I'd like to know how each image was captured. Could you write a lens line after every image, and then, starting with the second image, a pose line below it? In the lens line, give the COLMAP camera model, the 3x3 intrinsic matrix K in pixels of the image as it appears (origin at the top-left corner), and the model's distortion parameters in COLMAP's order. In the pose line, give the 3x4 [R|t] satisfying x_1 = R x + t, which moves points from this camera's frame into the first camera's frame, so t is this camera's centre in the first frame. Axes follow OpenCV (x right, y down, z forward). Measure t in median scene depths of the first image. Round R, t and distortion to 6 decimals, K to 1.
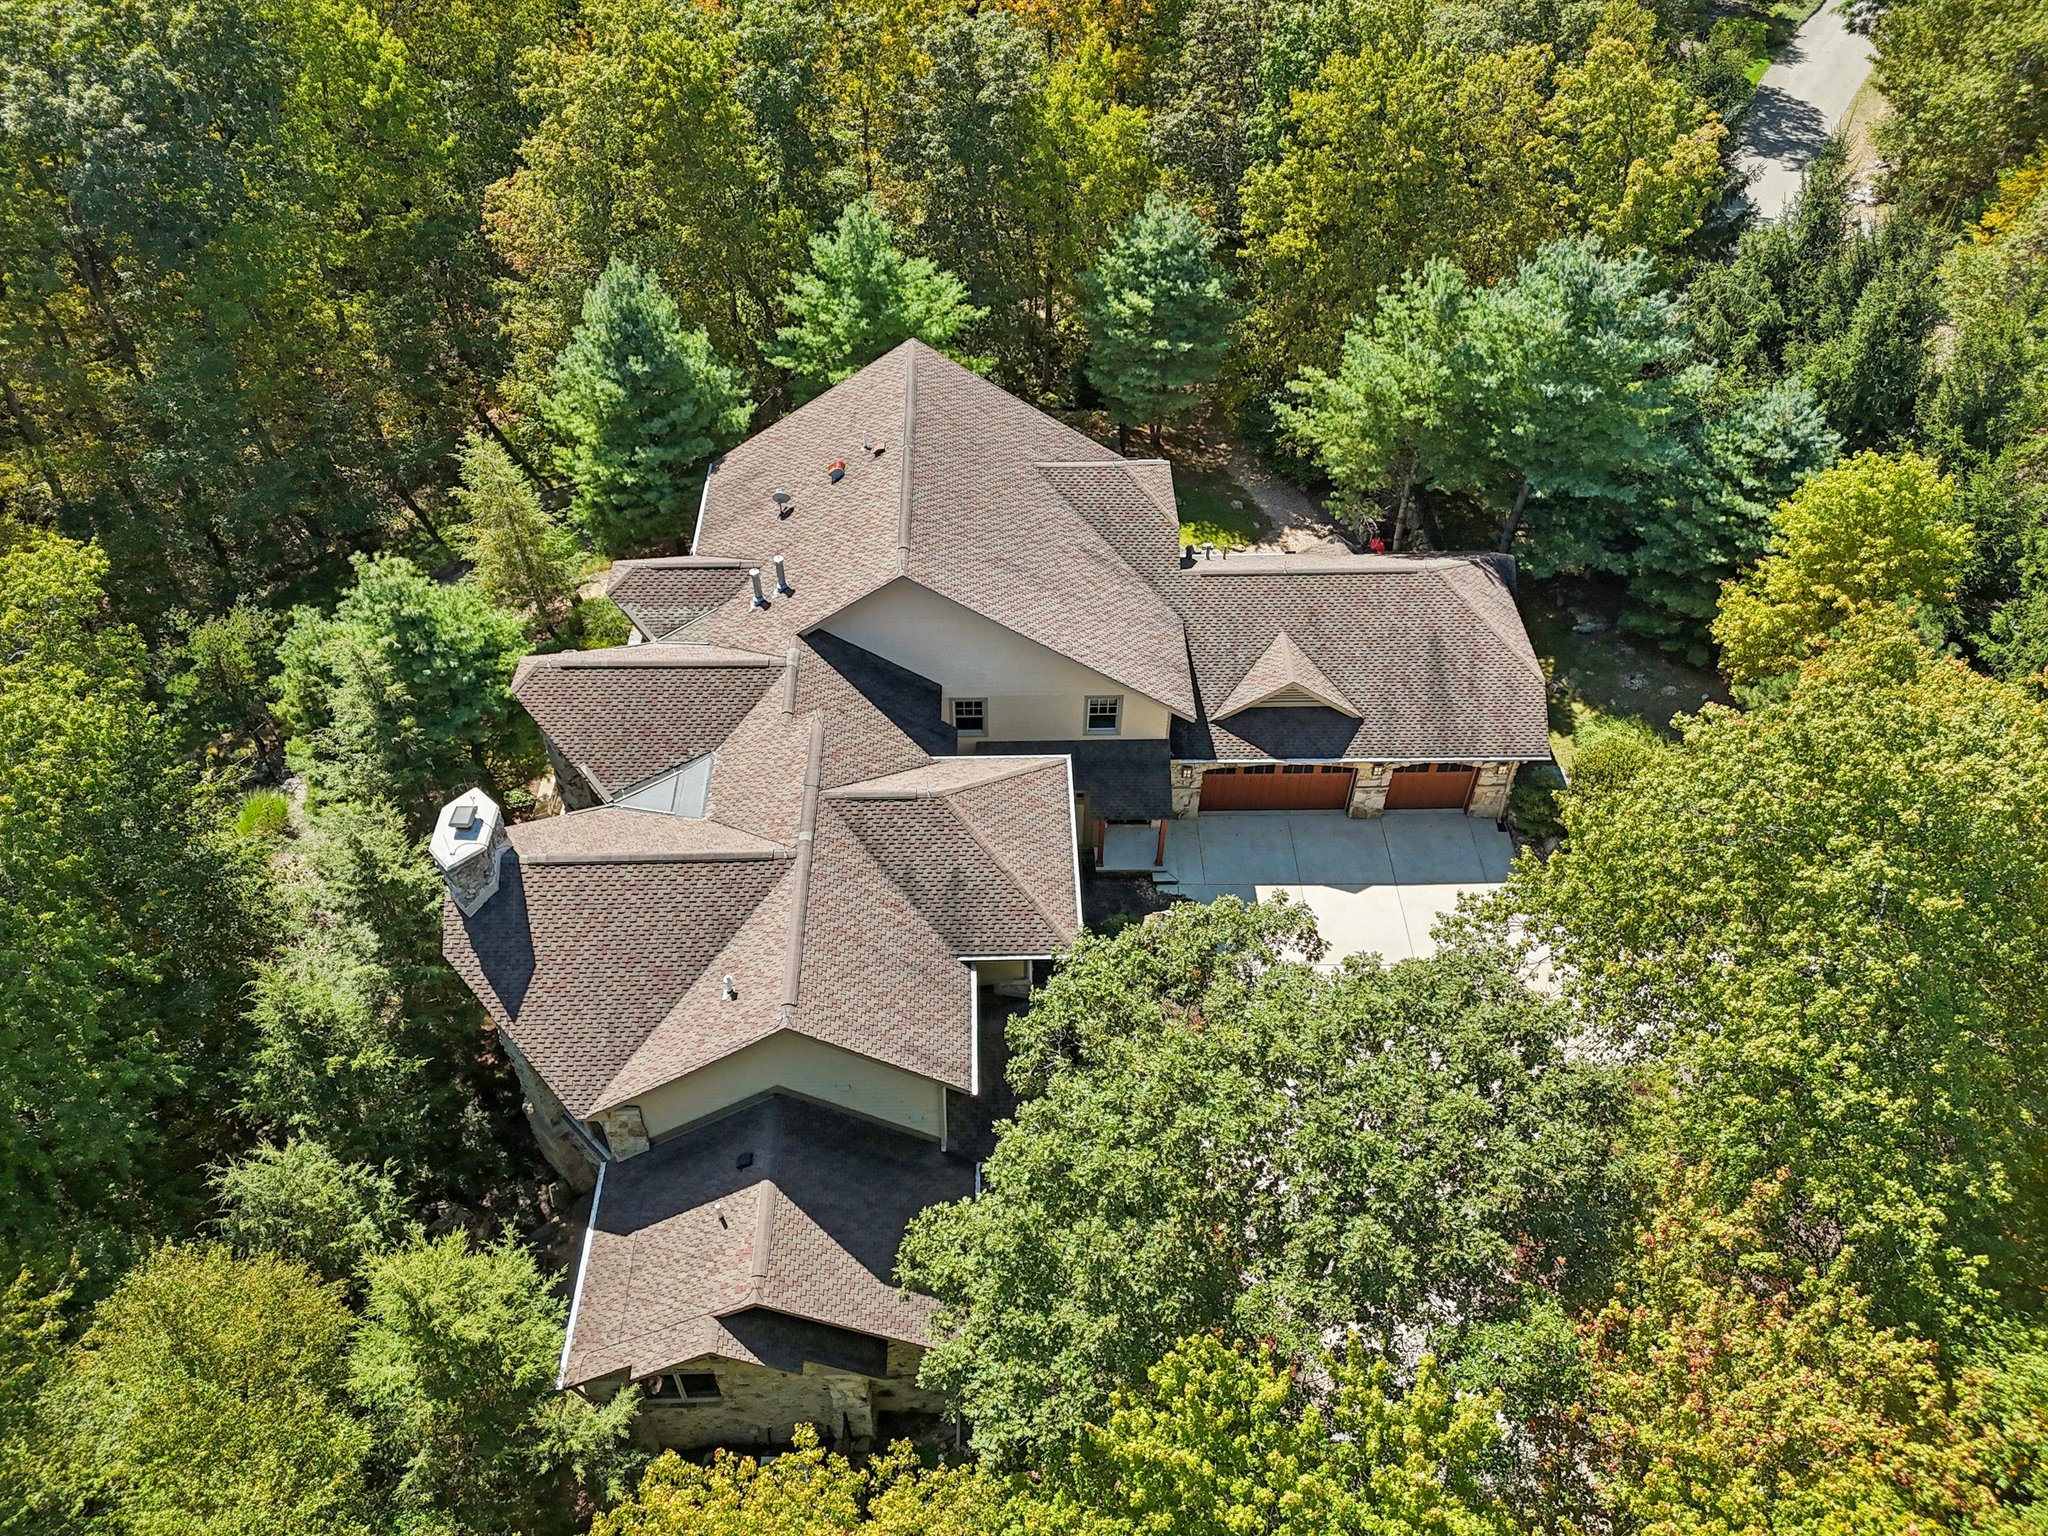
lens RADIAL K [[1497.2, 0, 1021.0], [0, 1497.2, 762.4], [0, 0, 1]] dist [0.097687, -0.106978]
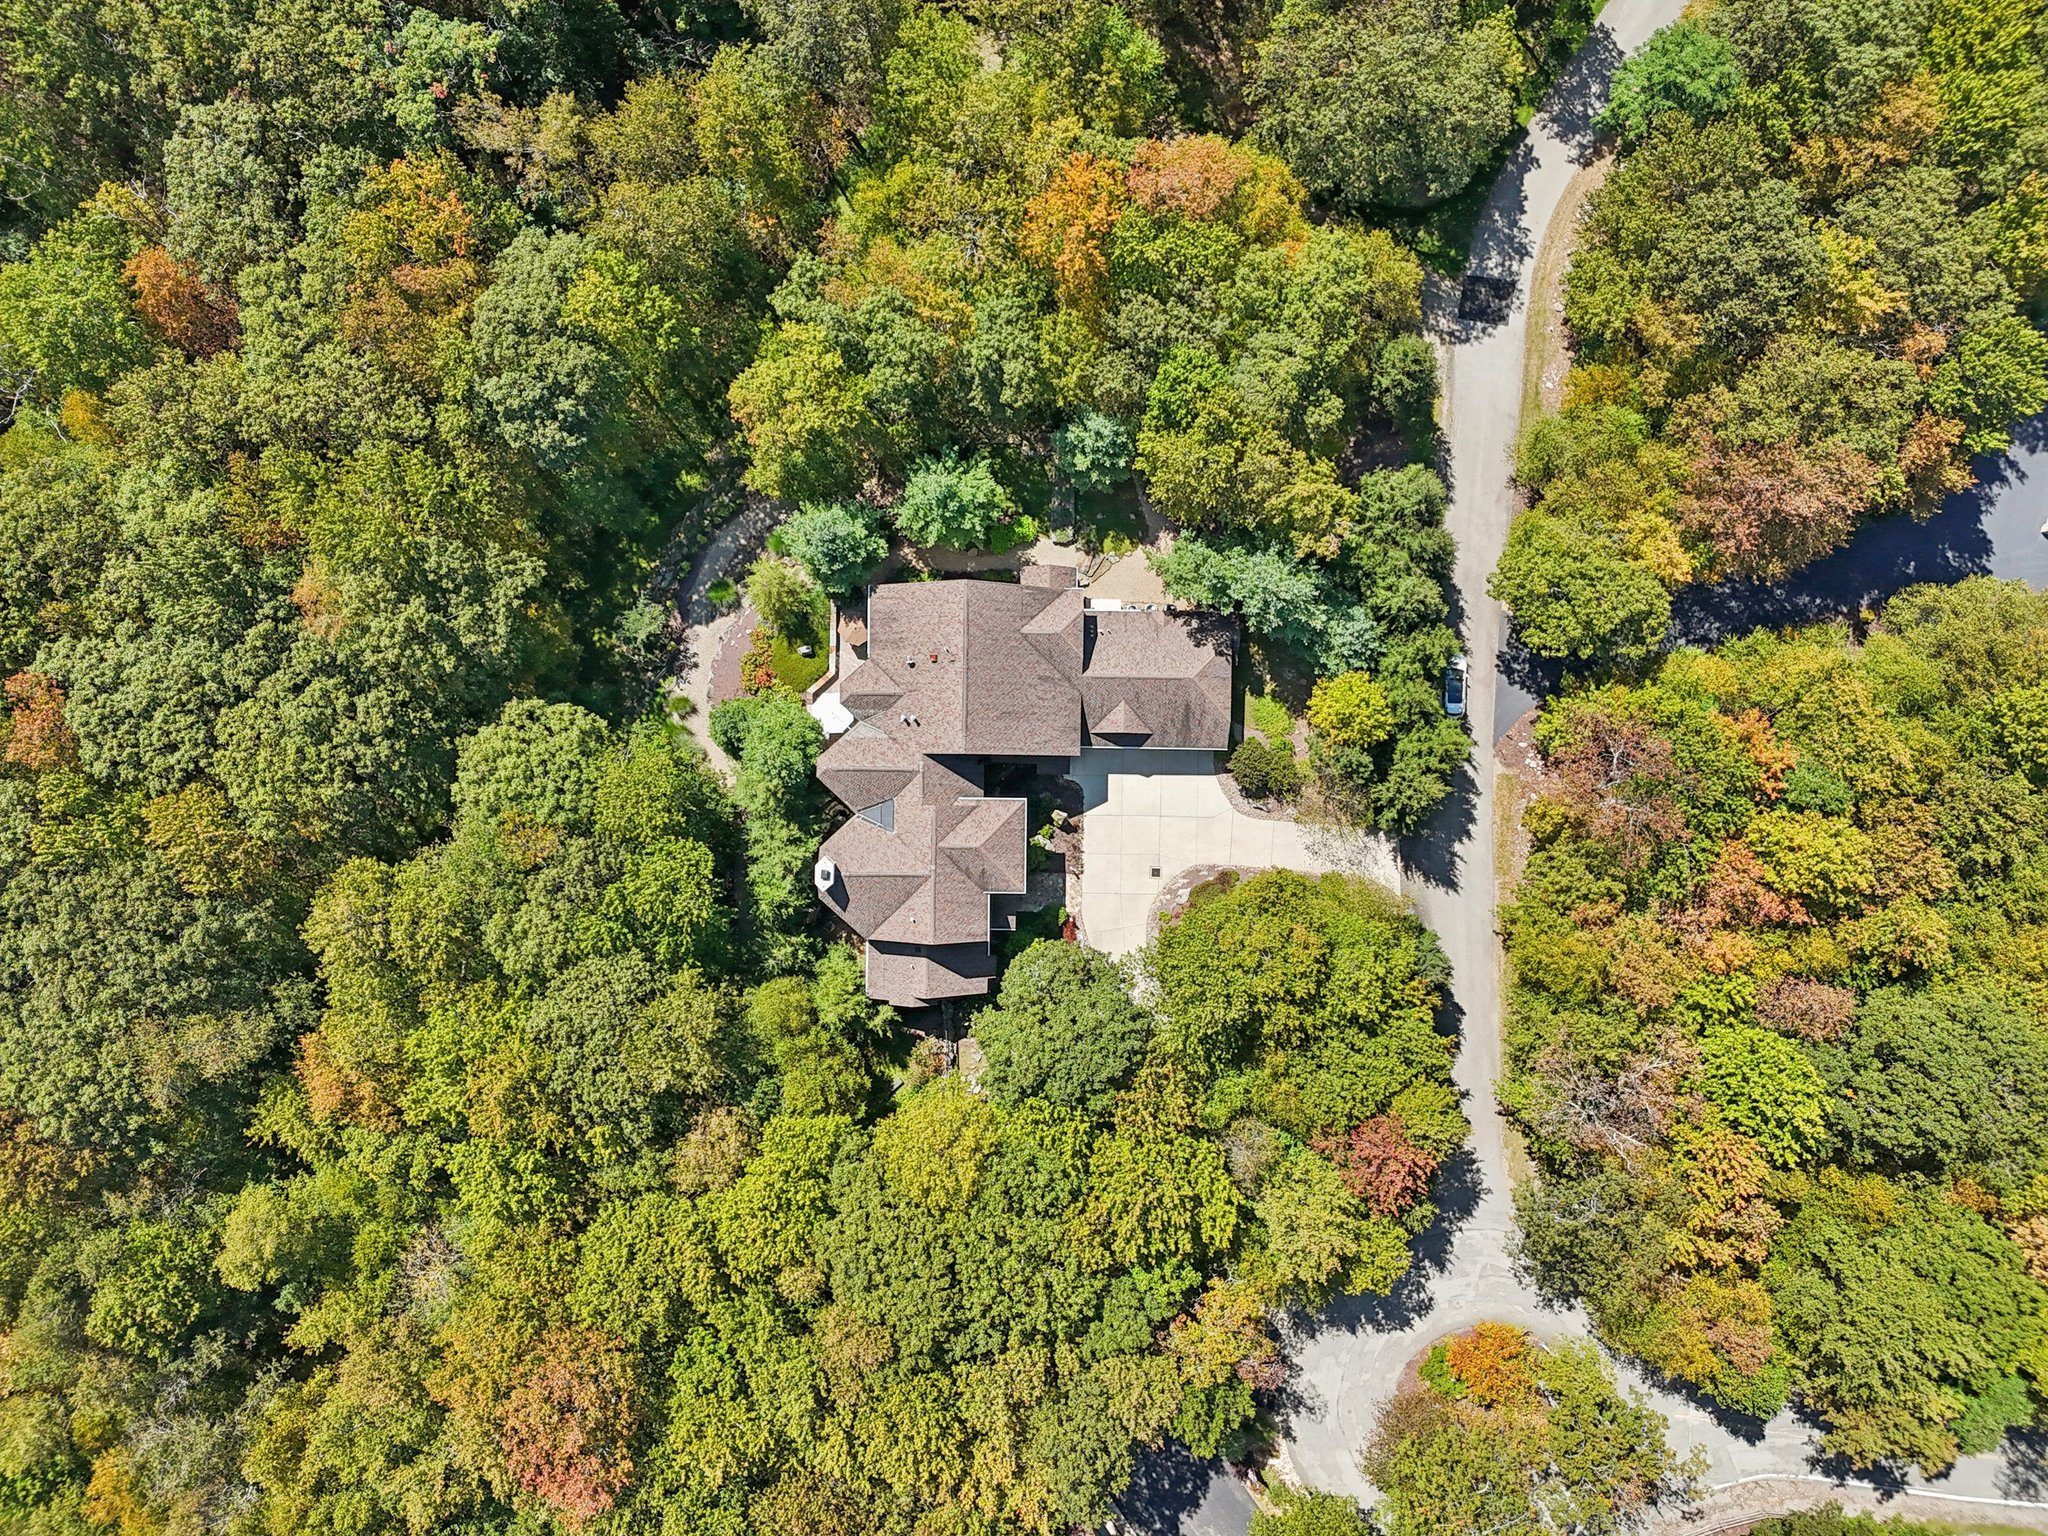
lens RADIAL K [[1497.2, 0, 1021.0], [0, 1497.2, 762.4], [0, 0, 1]] dist [0.097687, -0.106978]
pose [[0.999306, 0.037042, 0.003823, 0.011431], [-0.029641, 0.729080, 0.683787, -2.039414], [0.022542, -0.683426, 0.729672, -0.983887]]
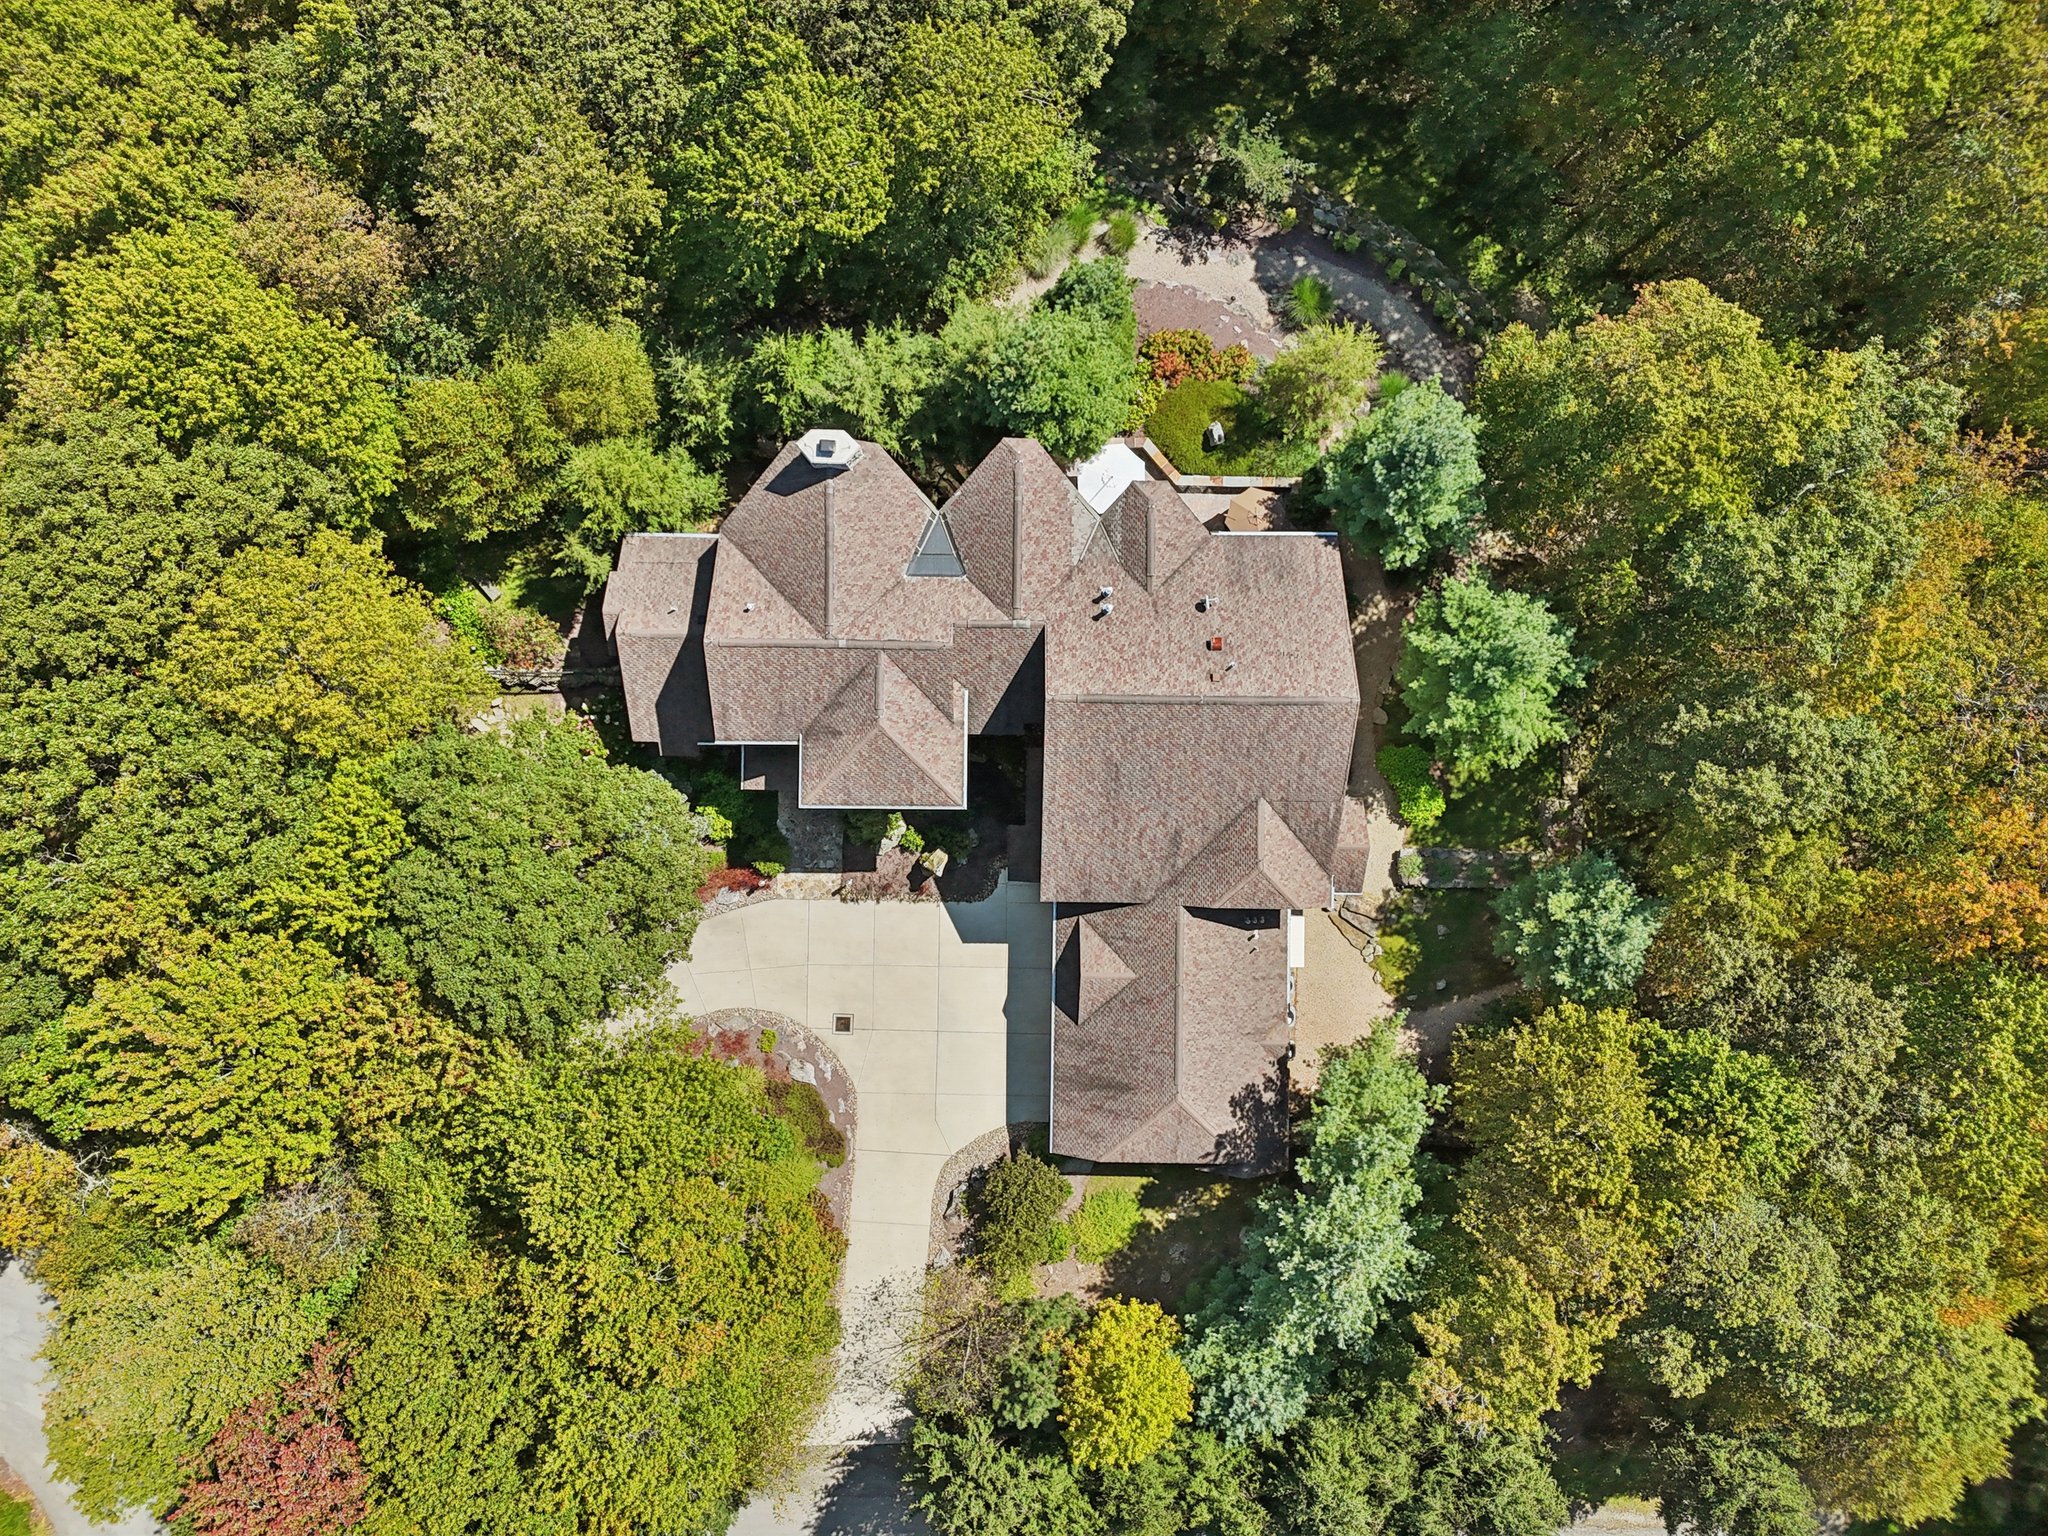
lens RADIAL K [[1497.2, 0, 1021.0], [0, 1497.2, 762.4], [0, 0, 1]] dist [0.097687, -0.106978]
pose [[-0.035482, 0.999317, -0.010284, -0.000723], [-0.731855, -0.018976, 0.681197, -1.173443], [0.680536, 0.031696, 0.732028, -0.084049]]
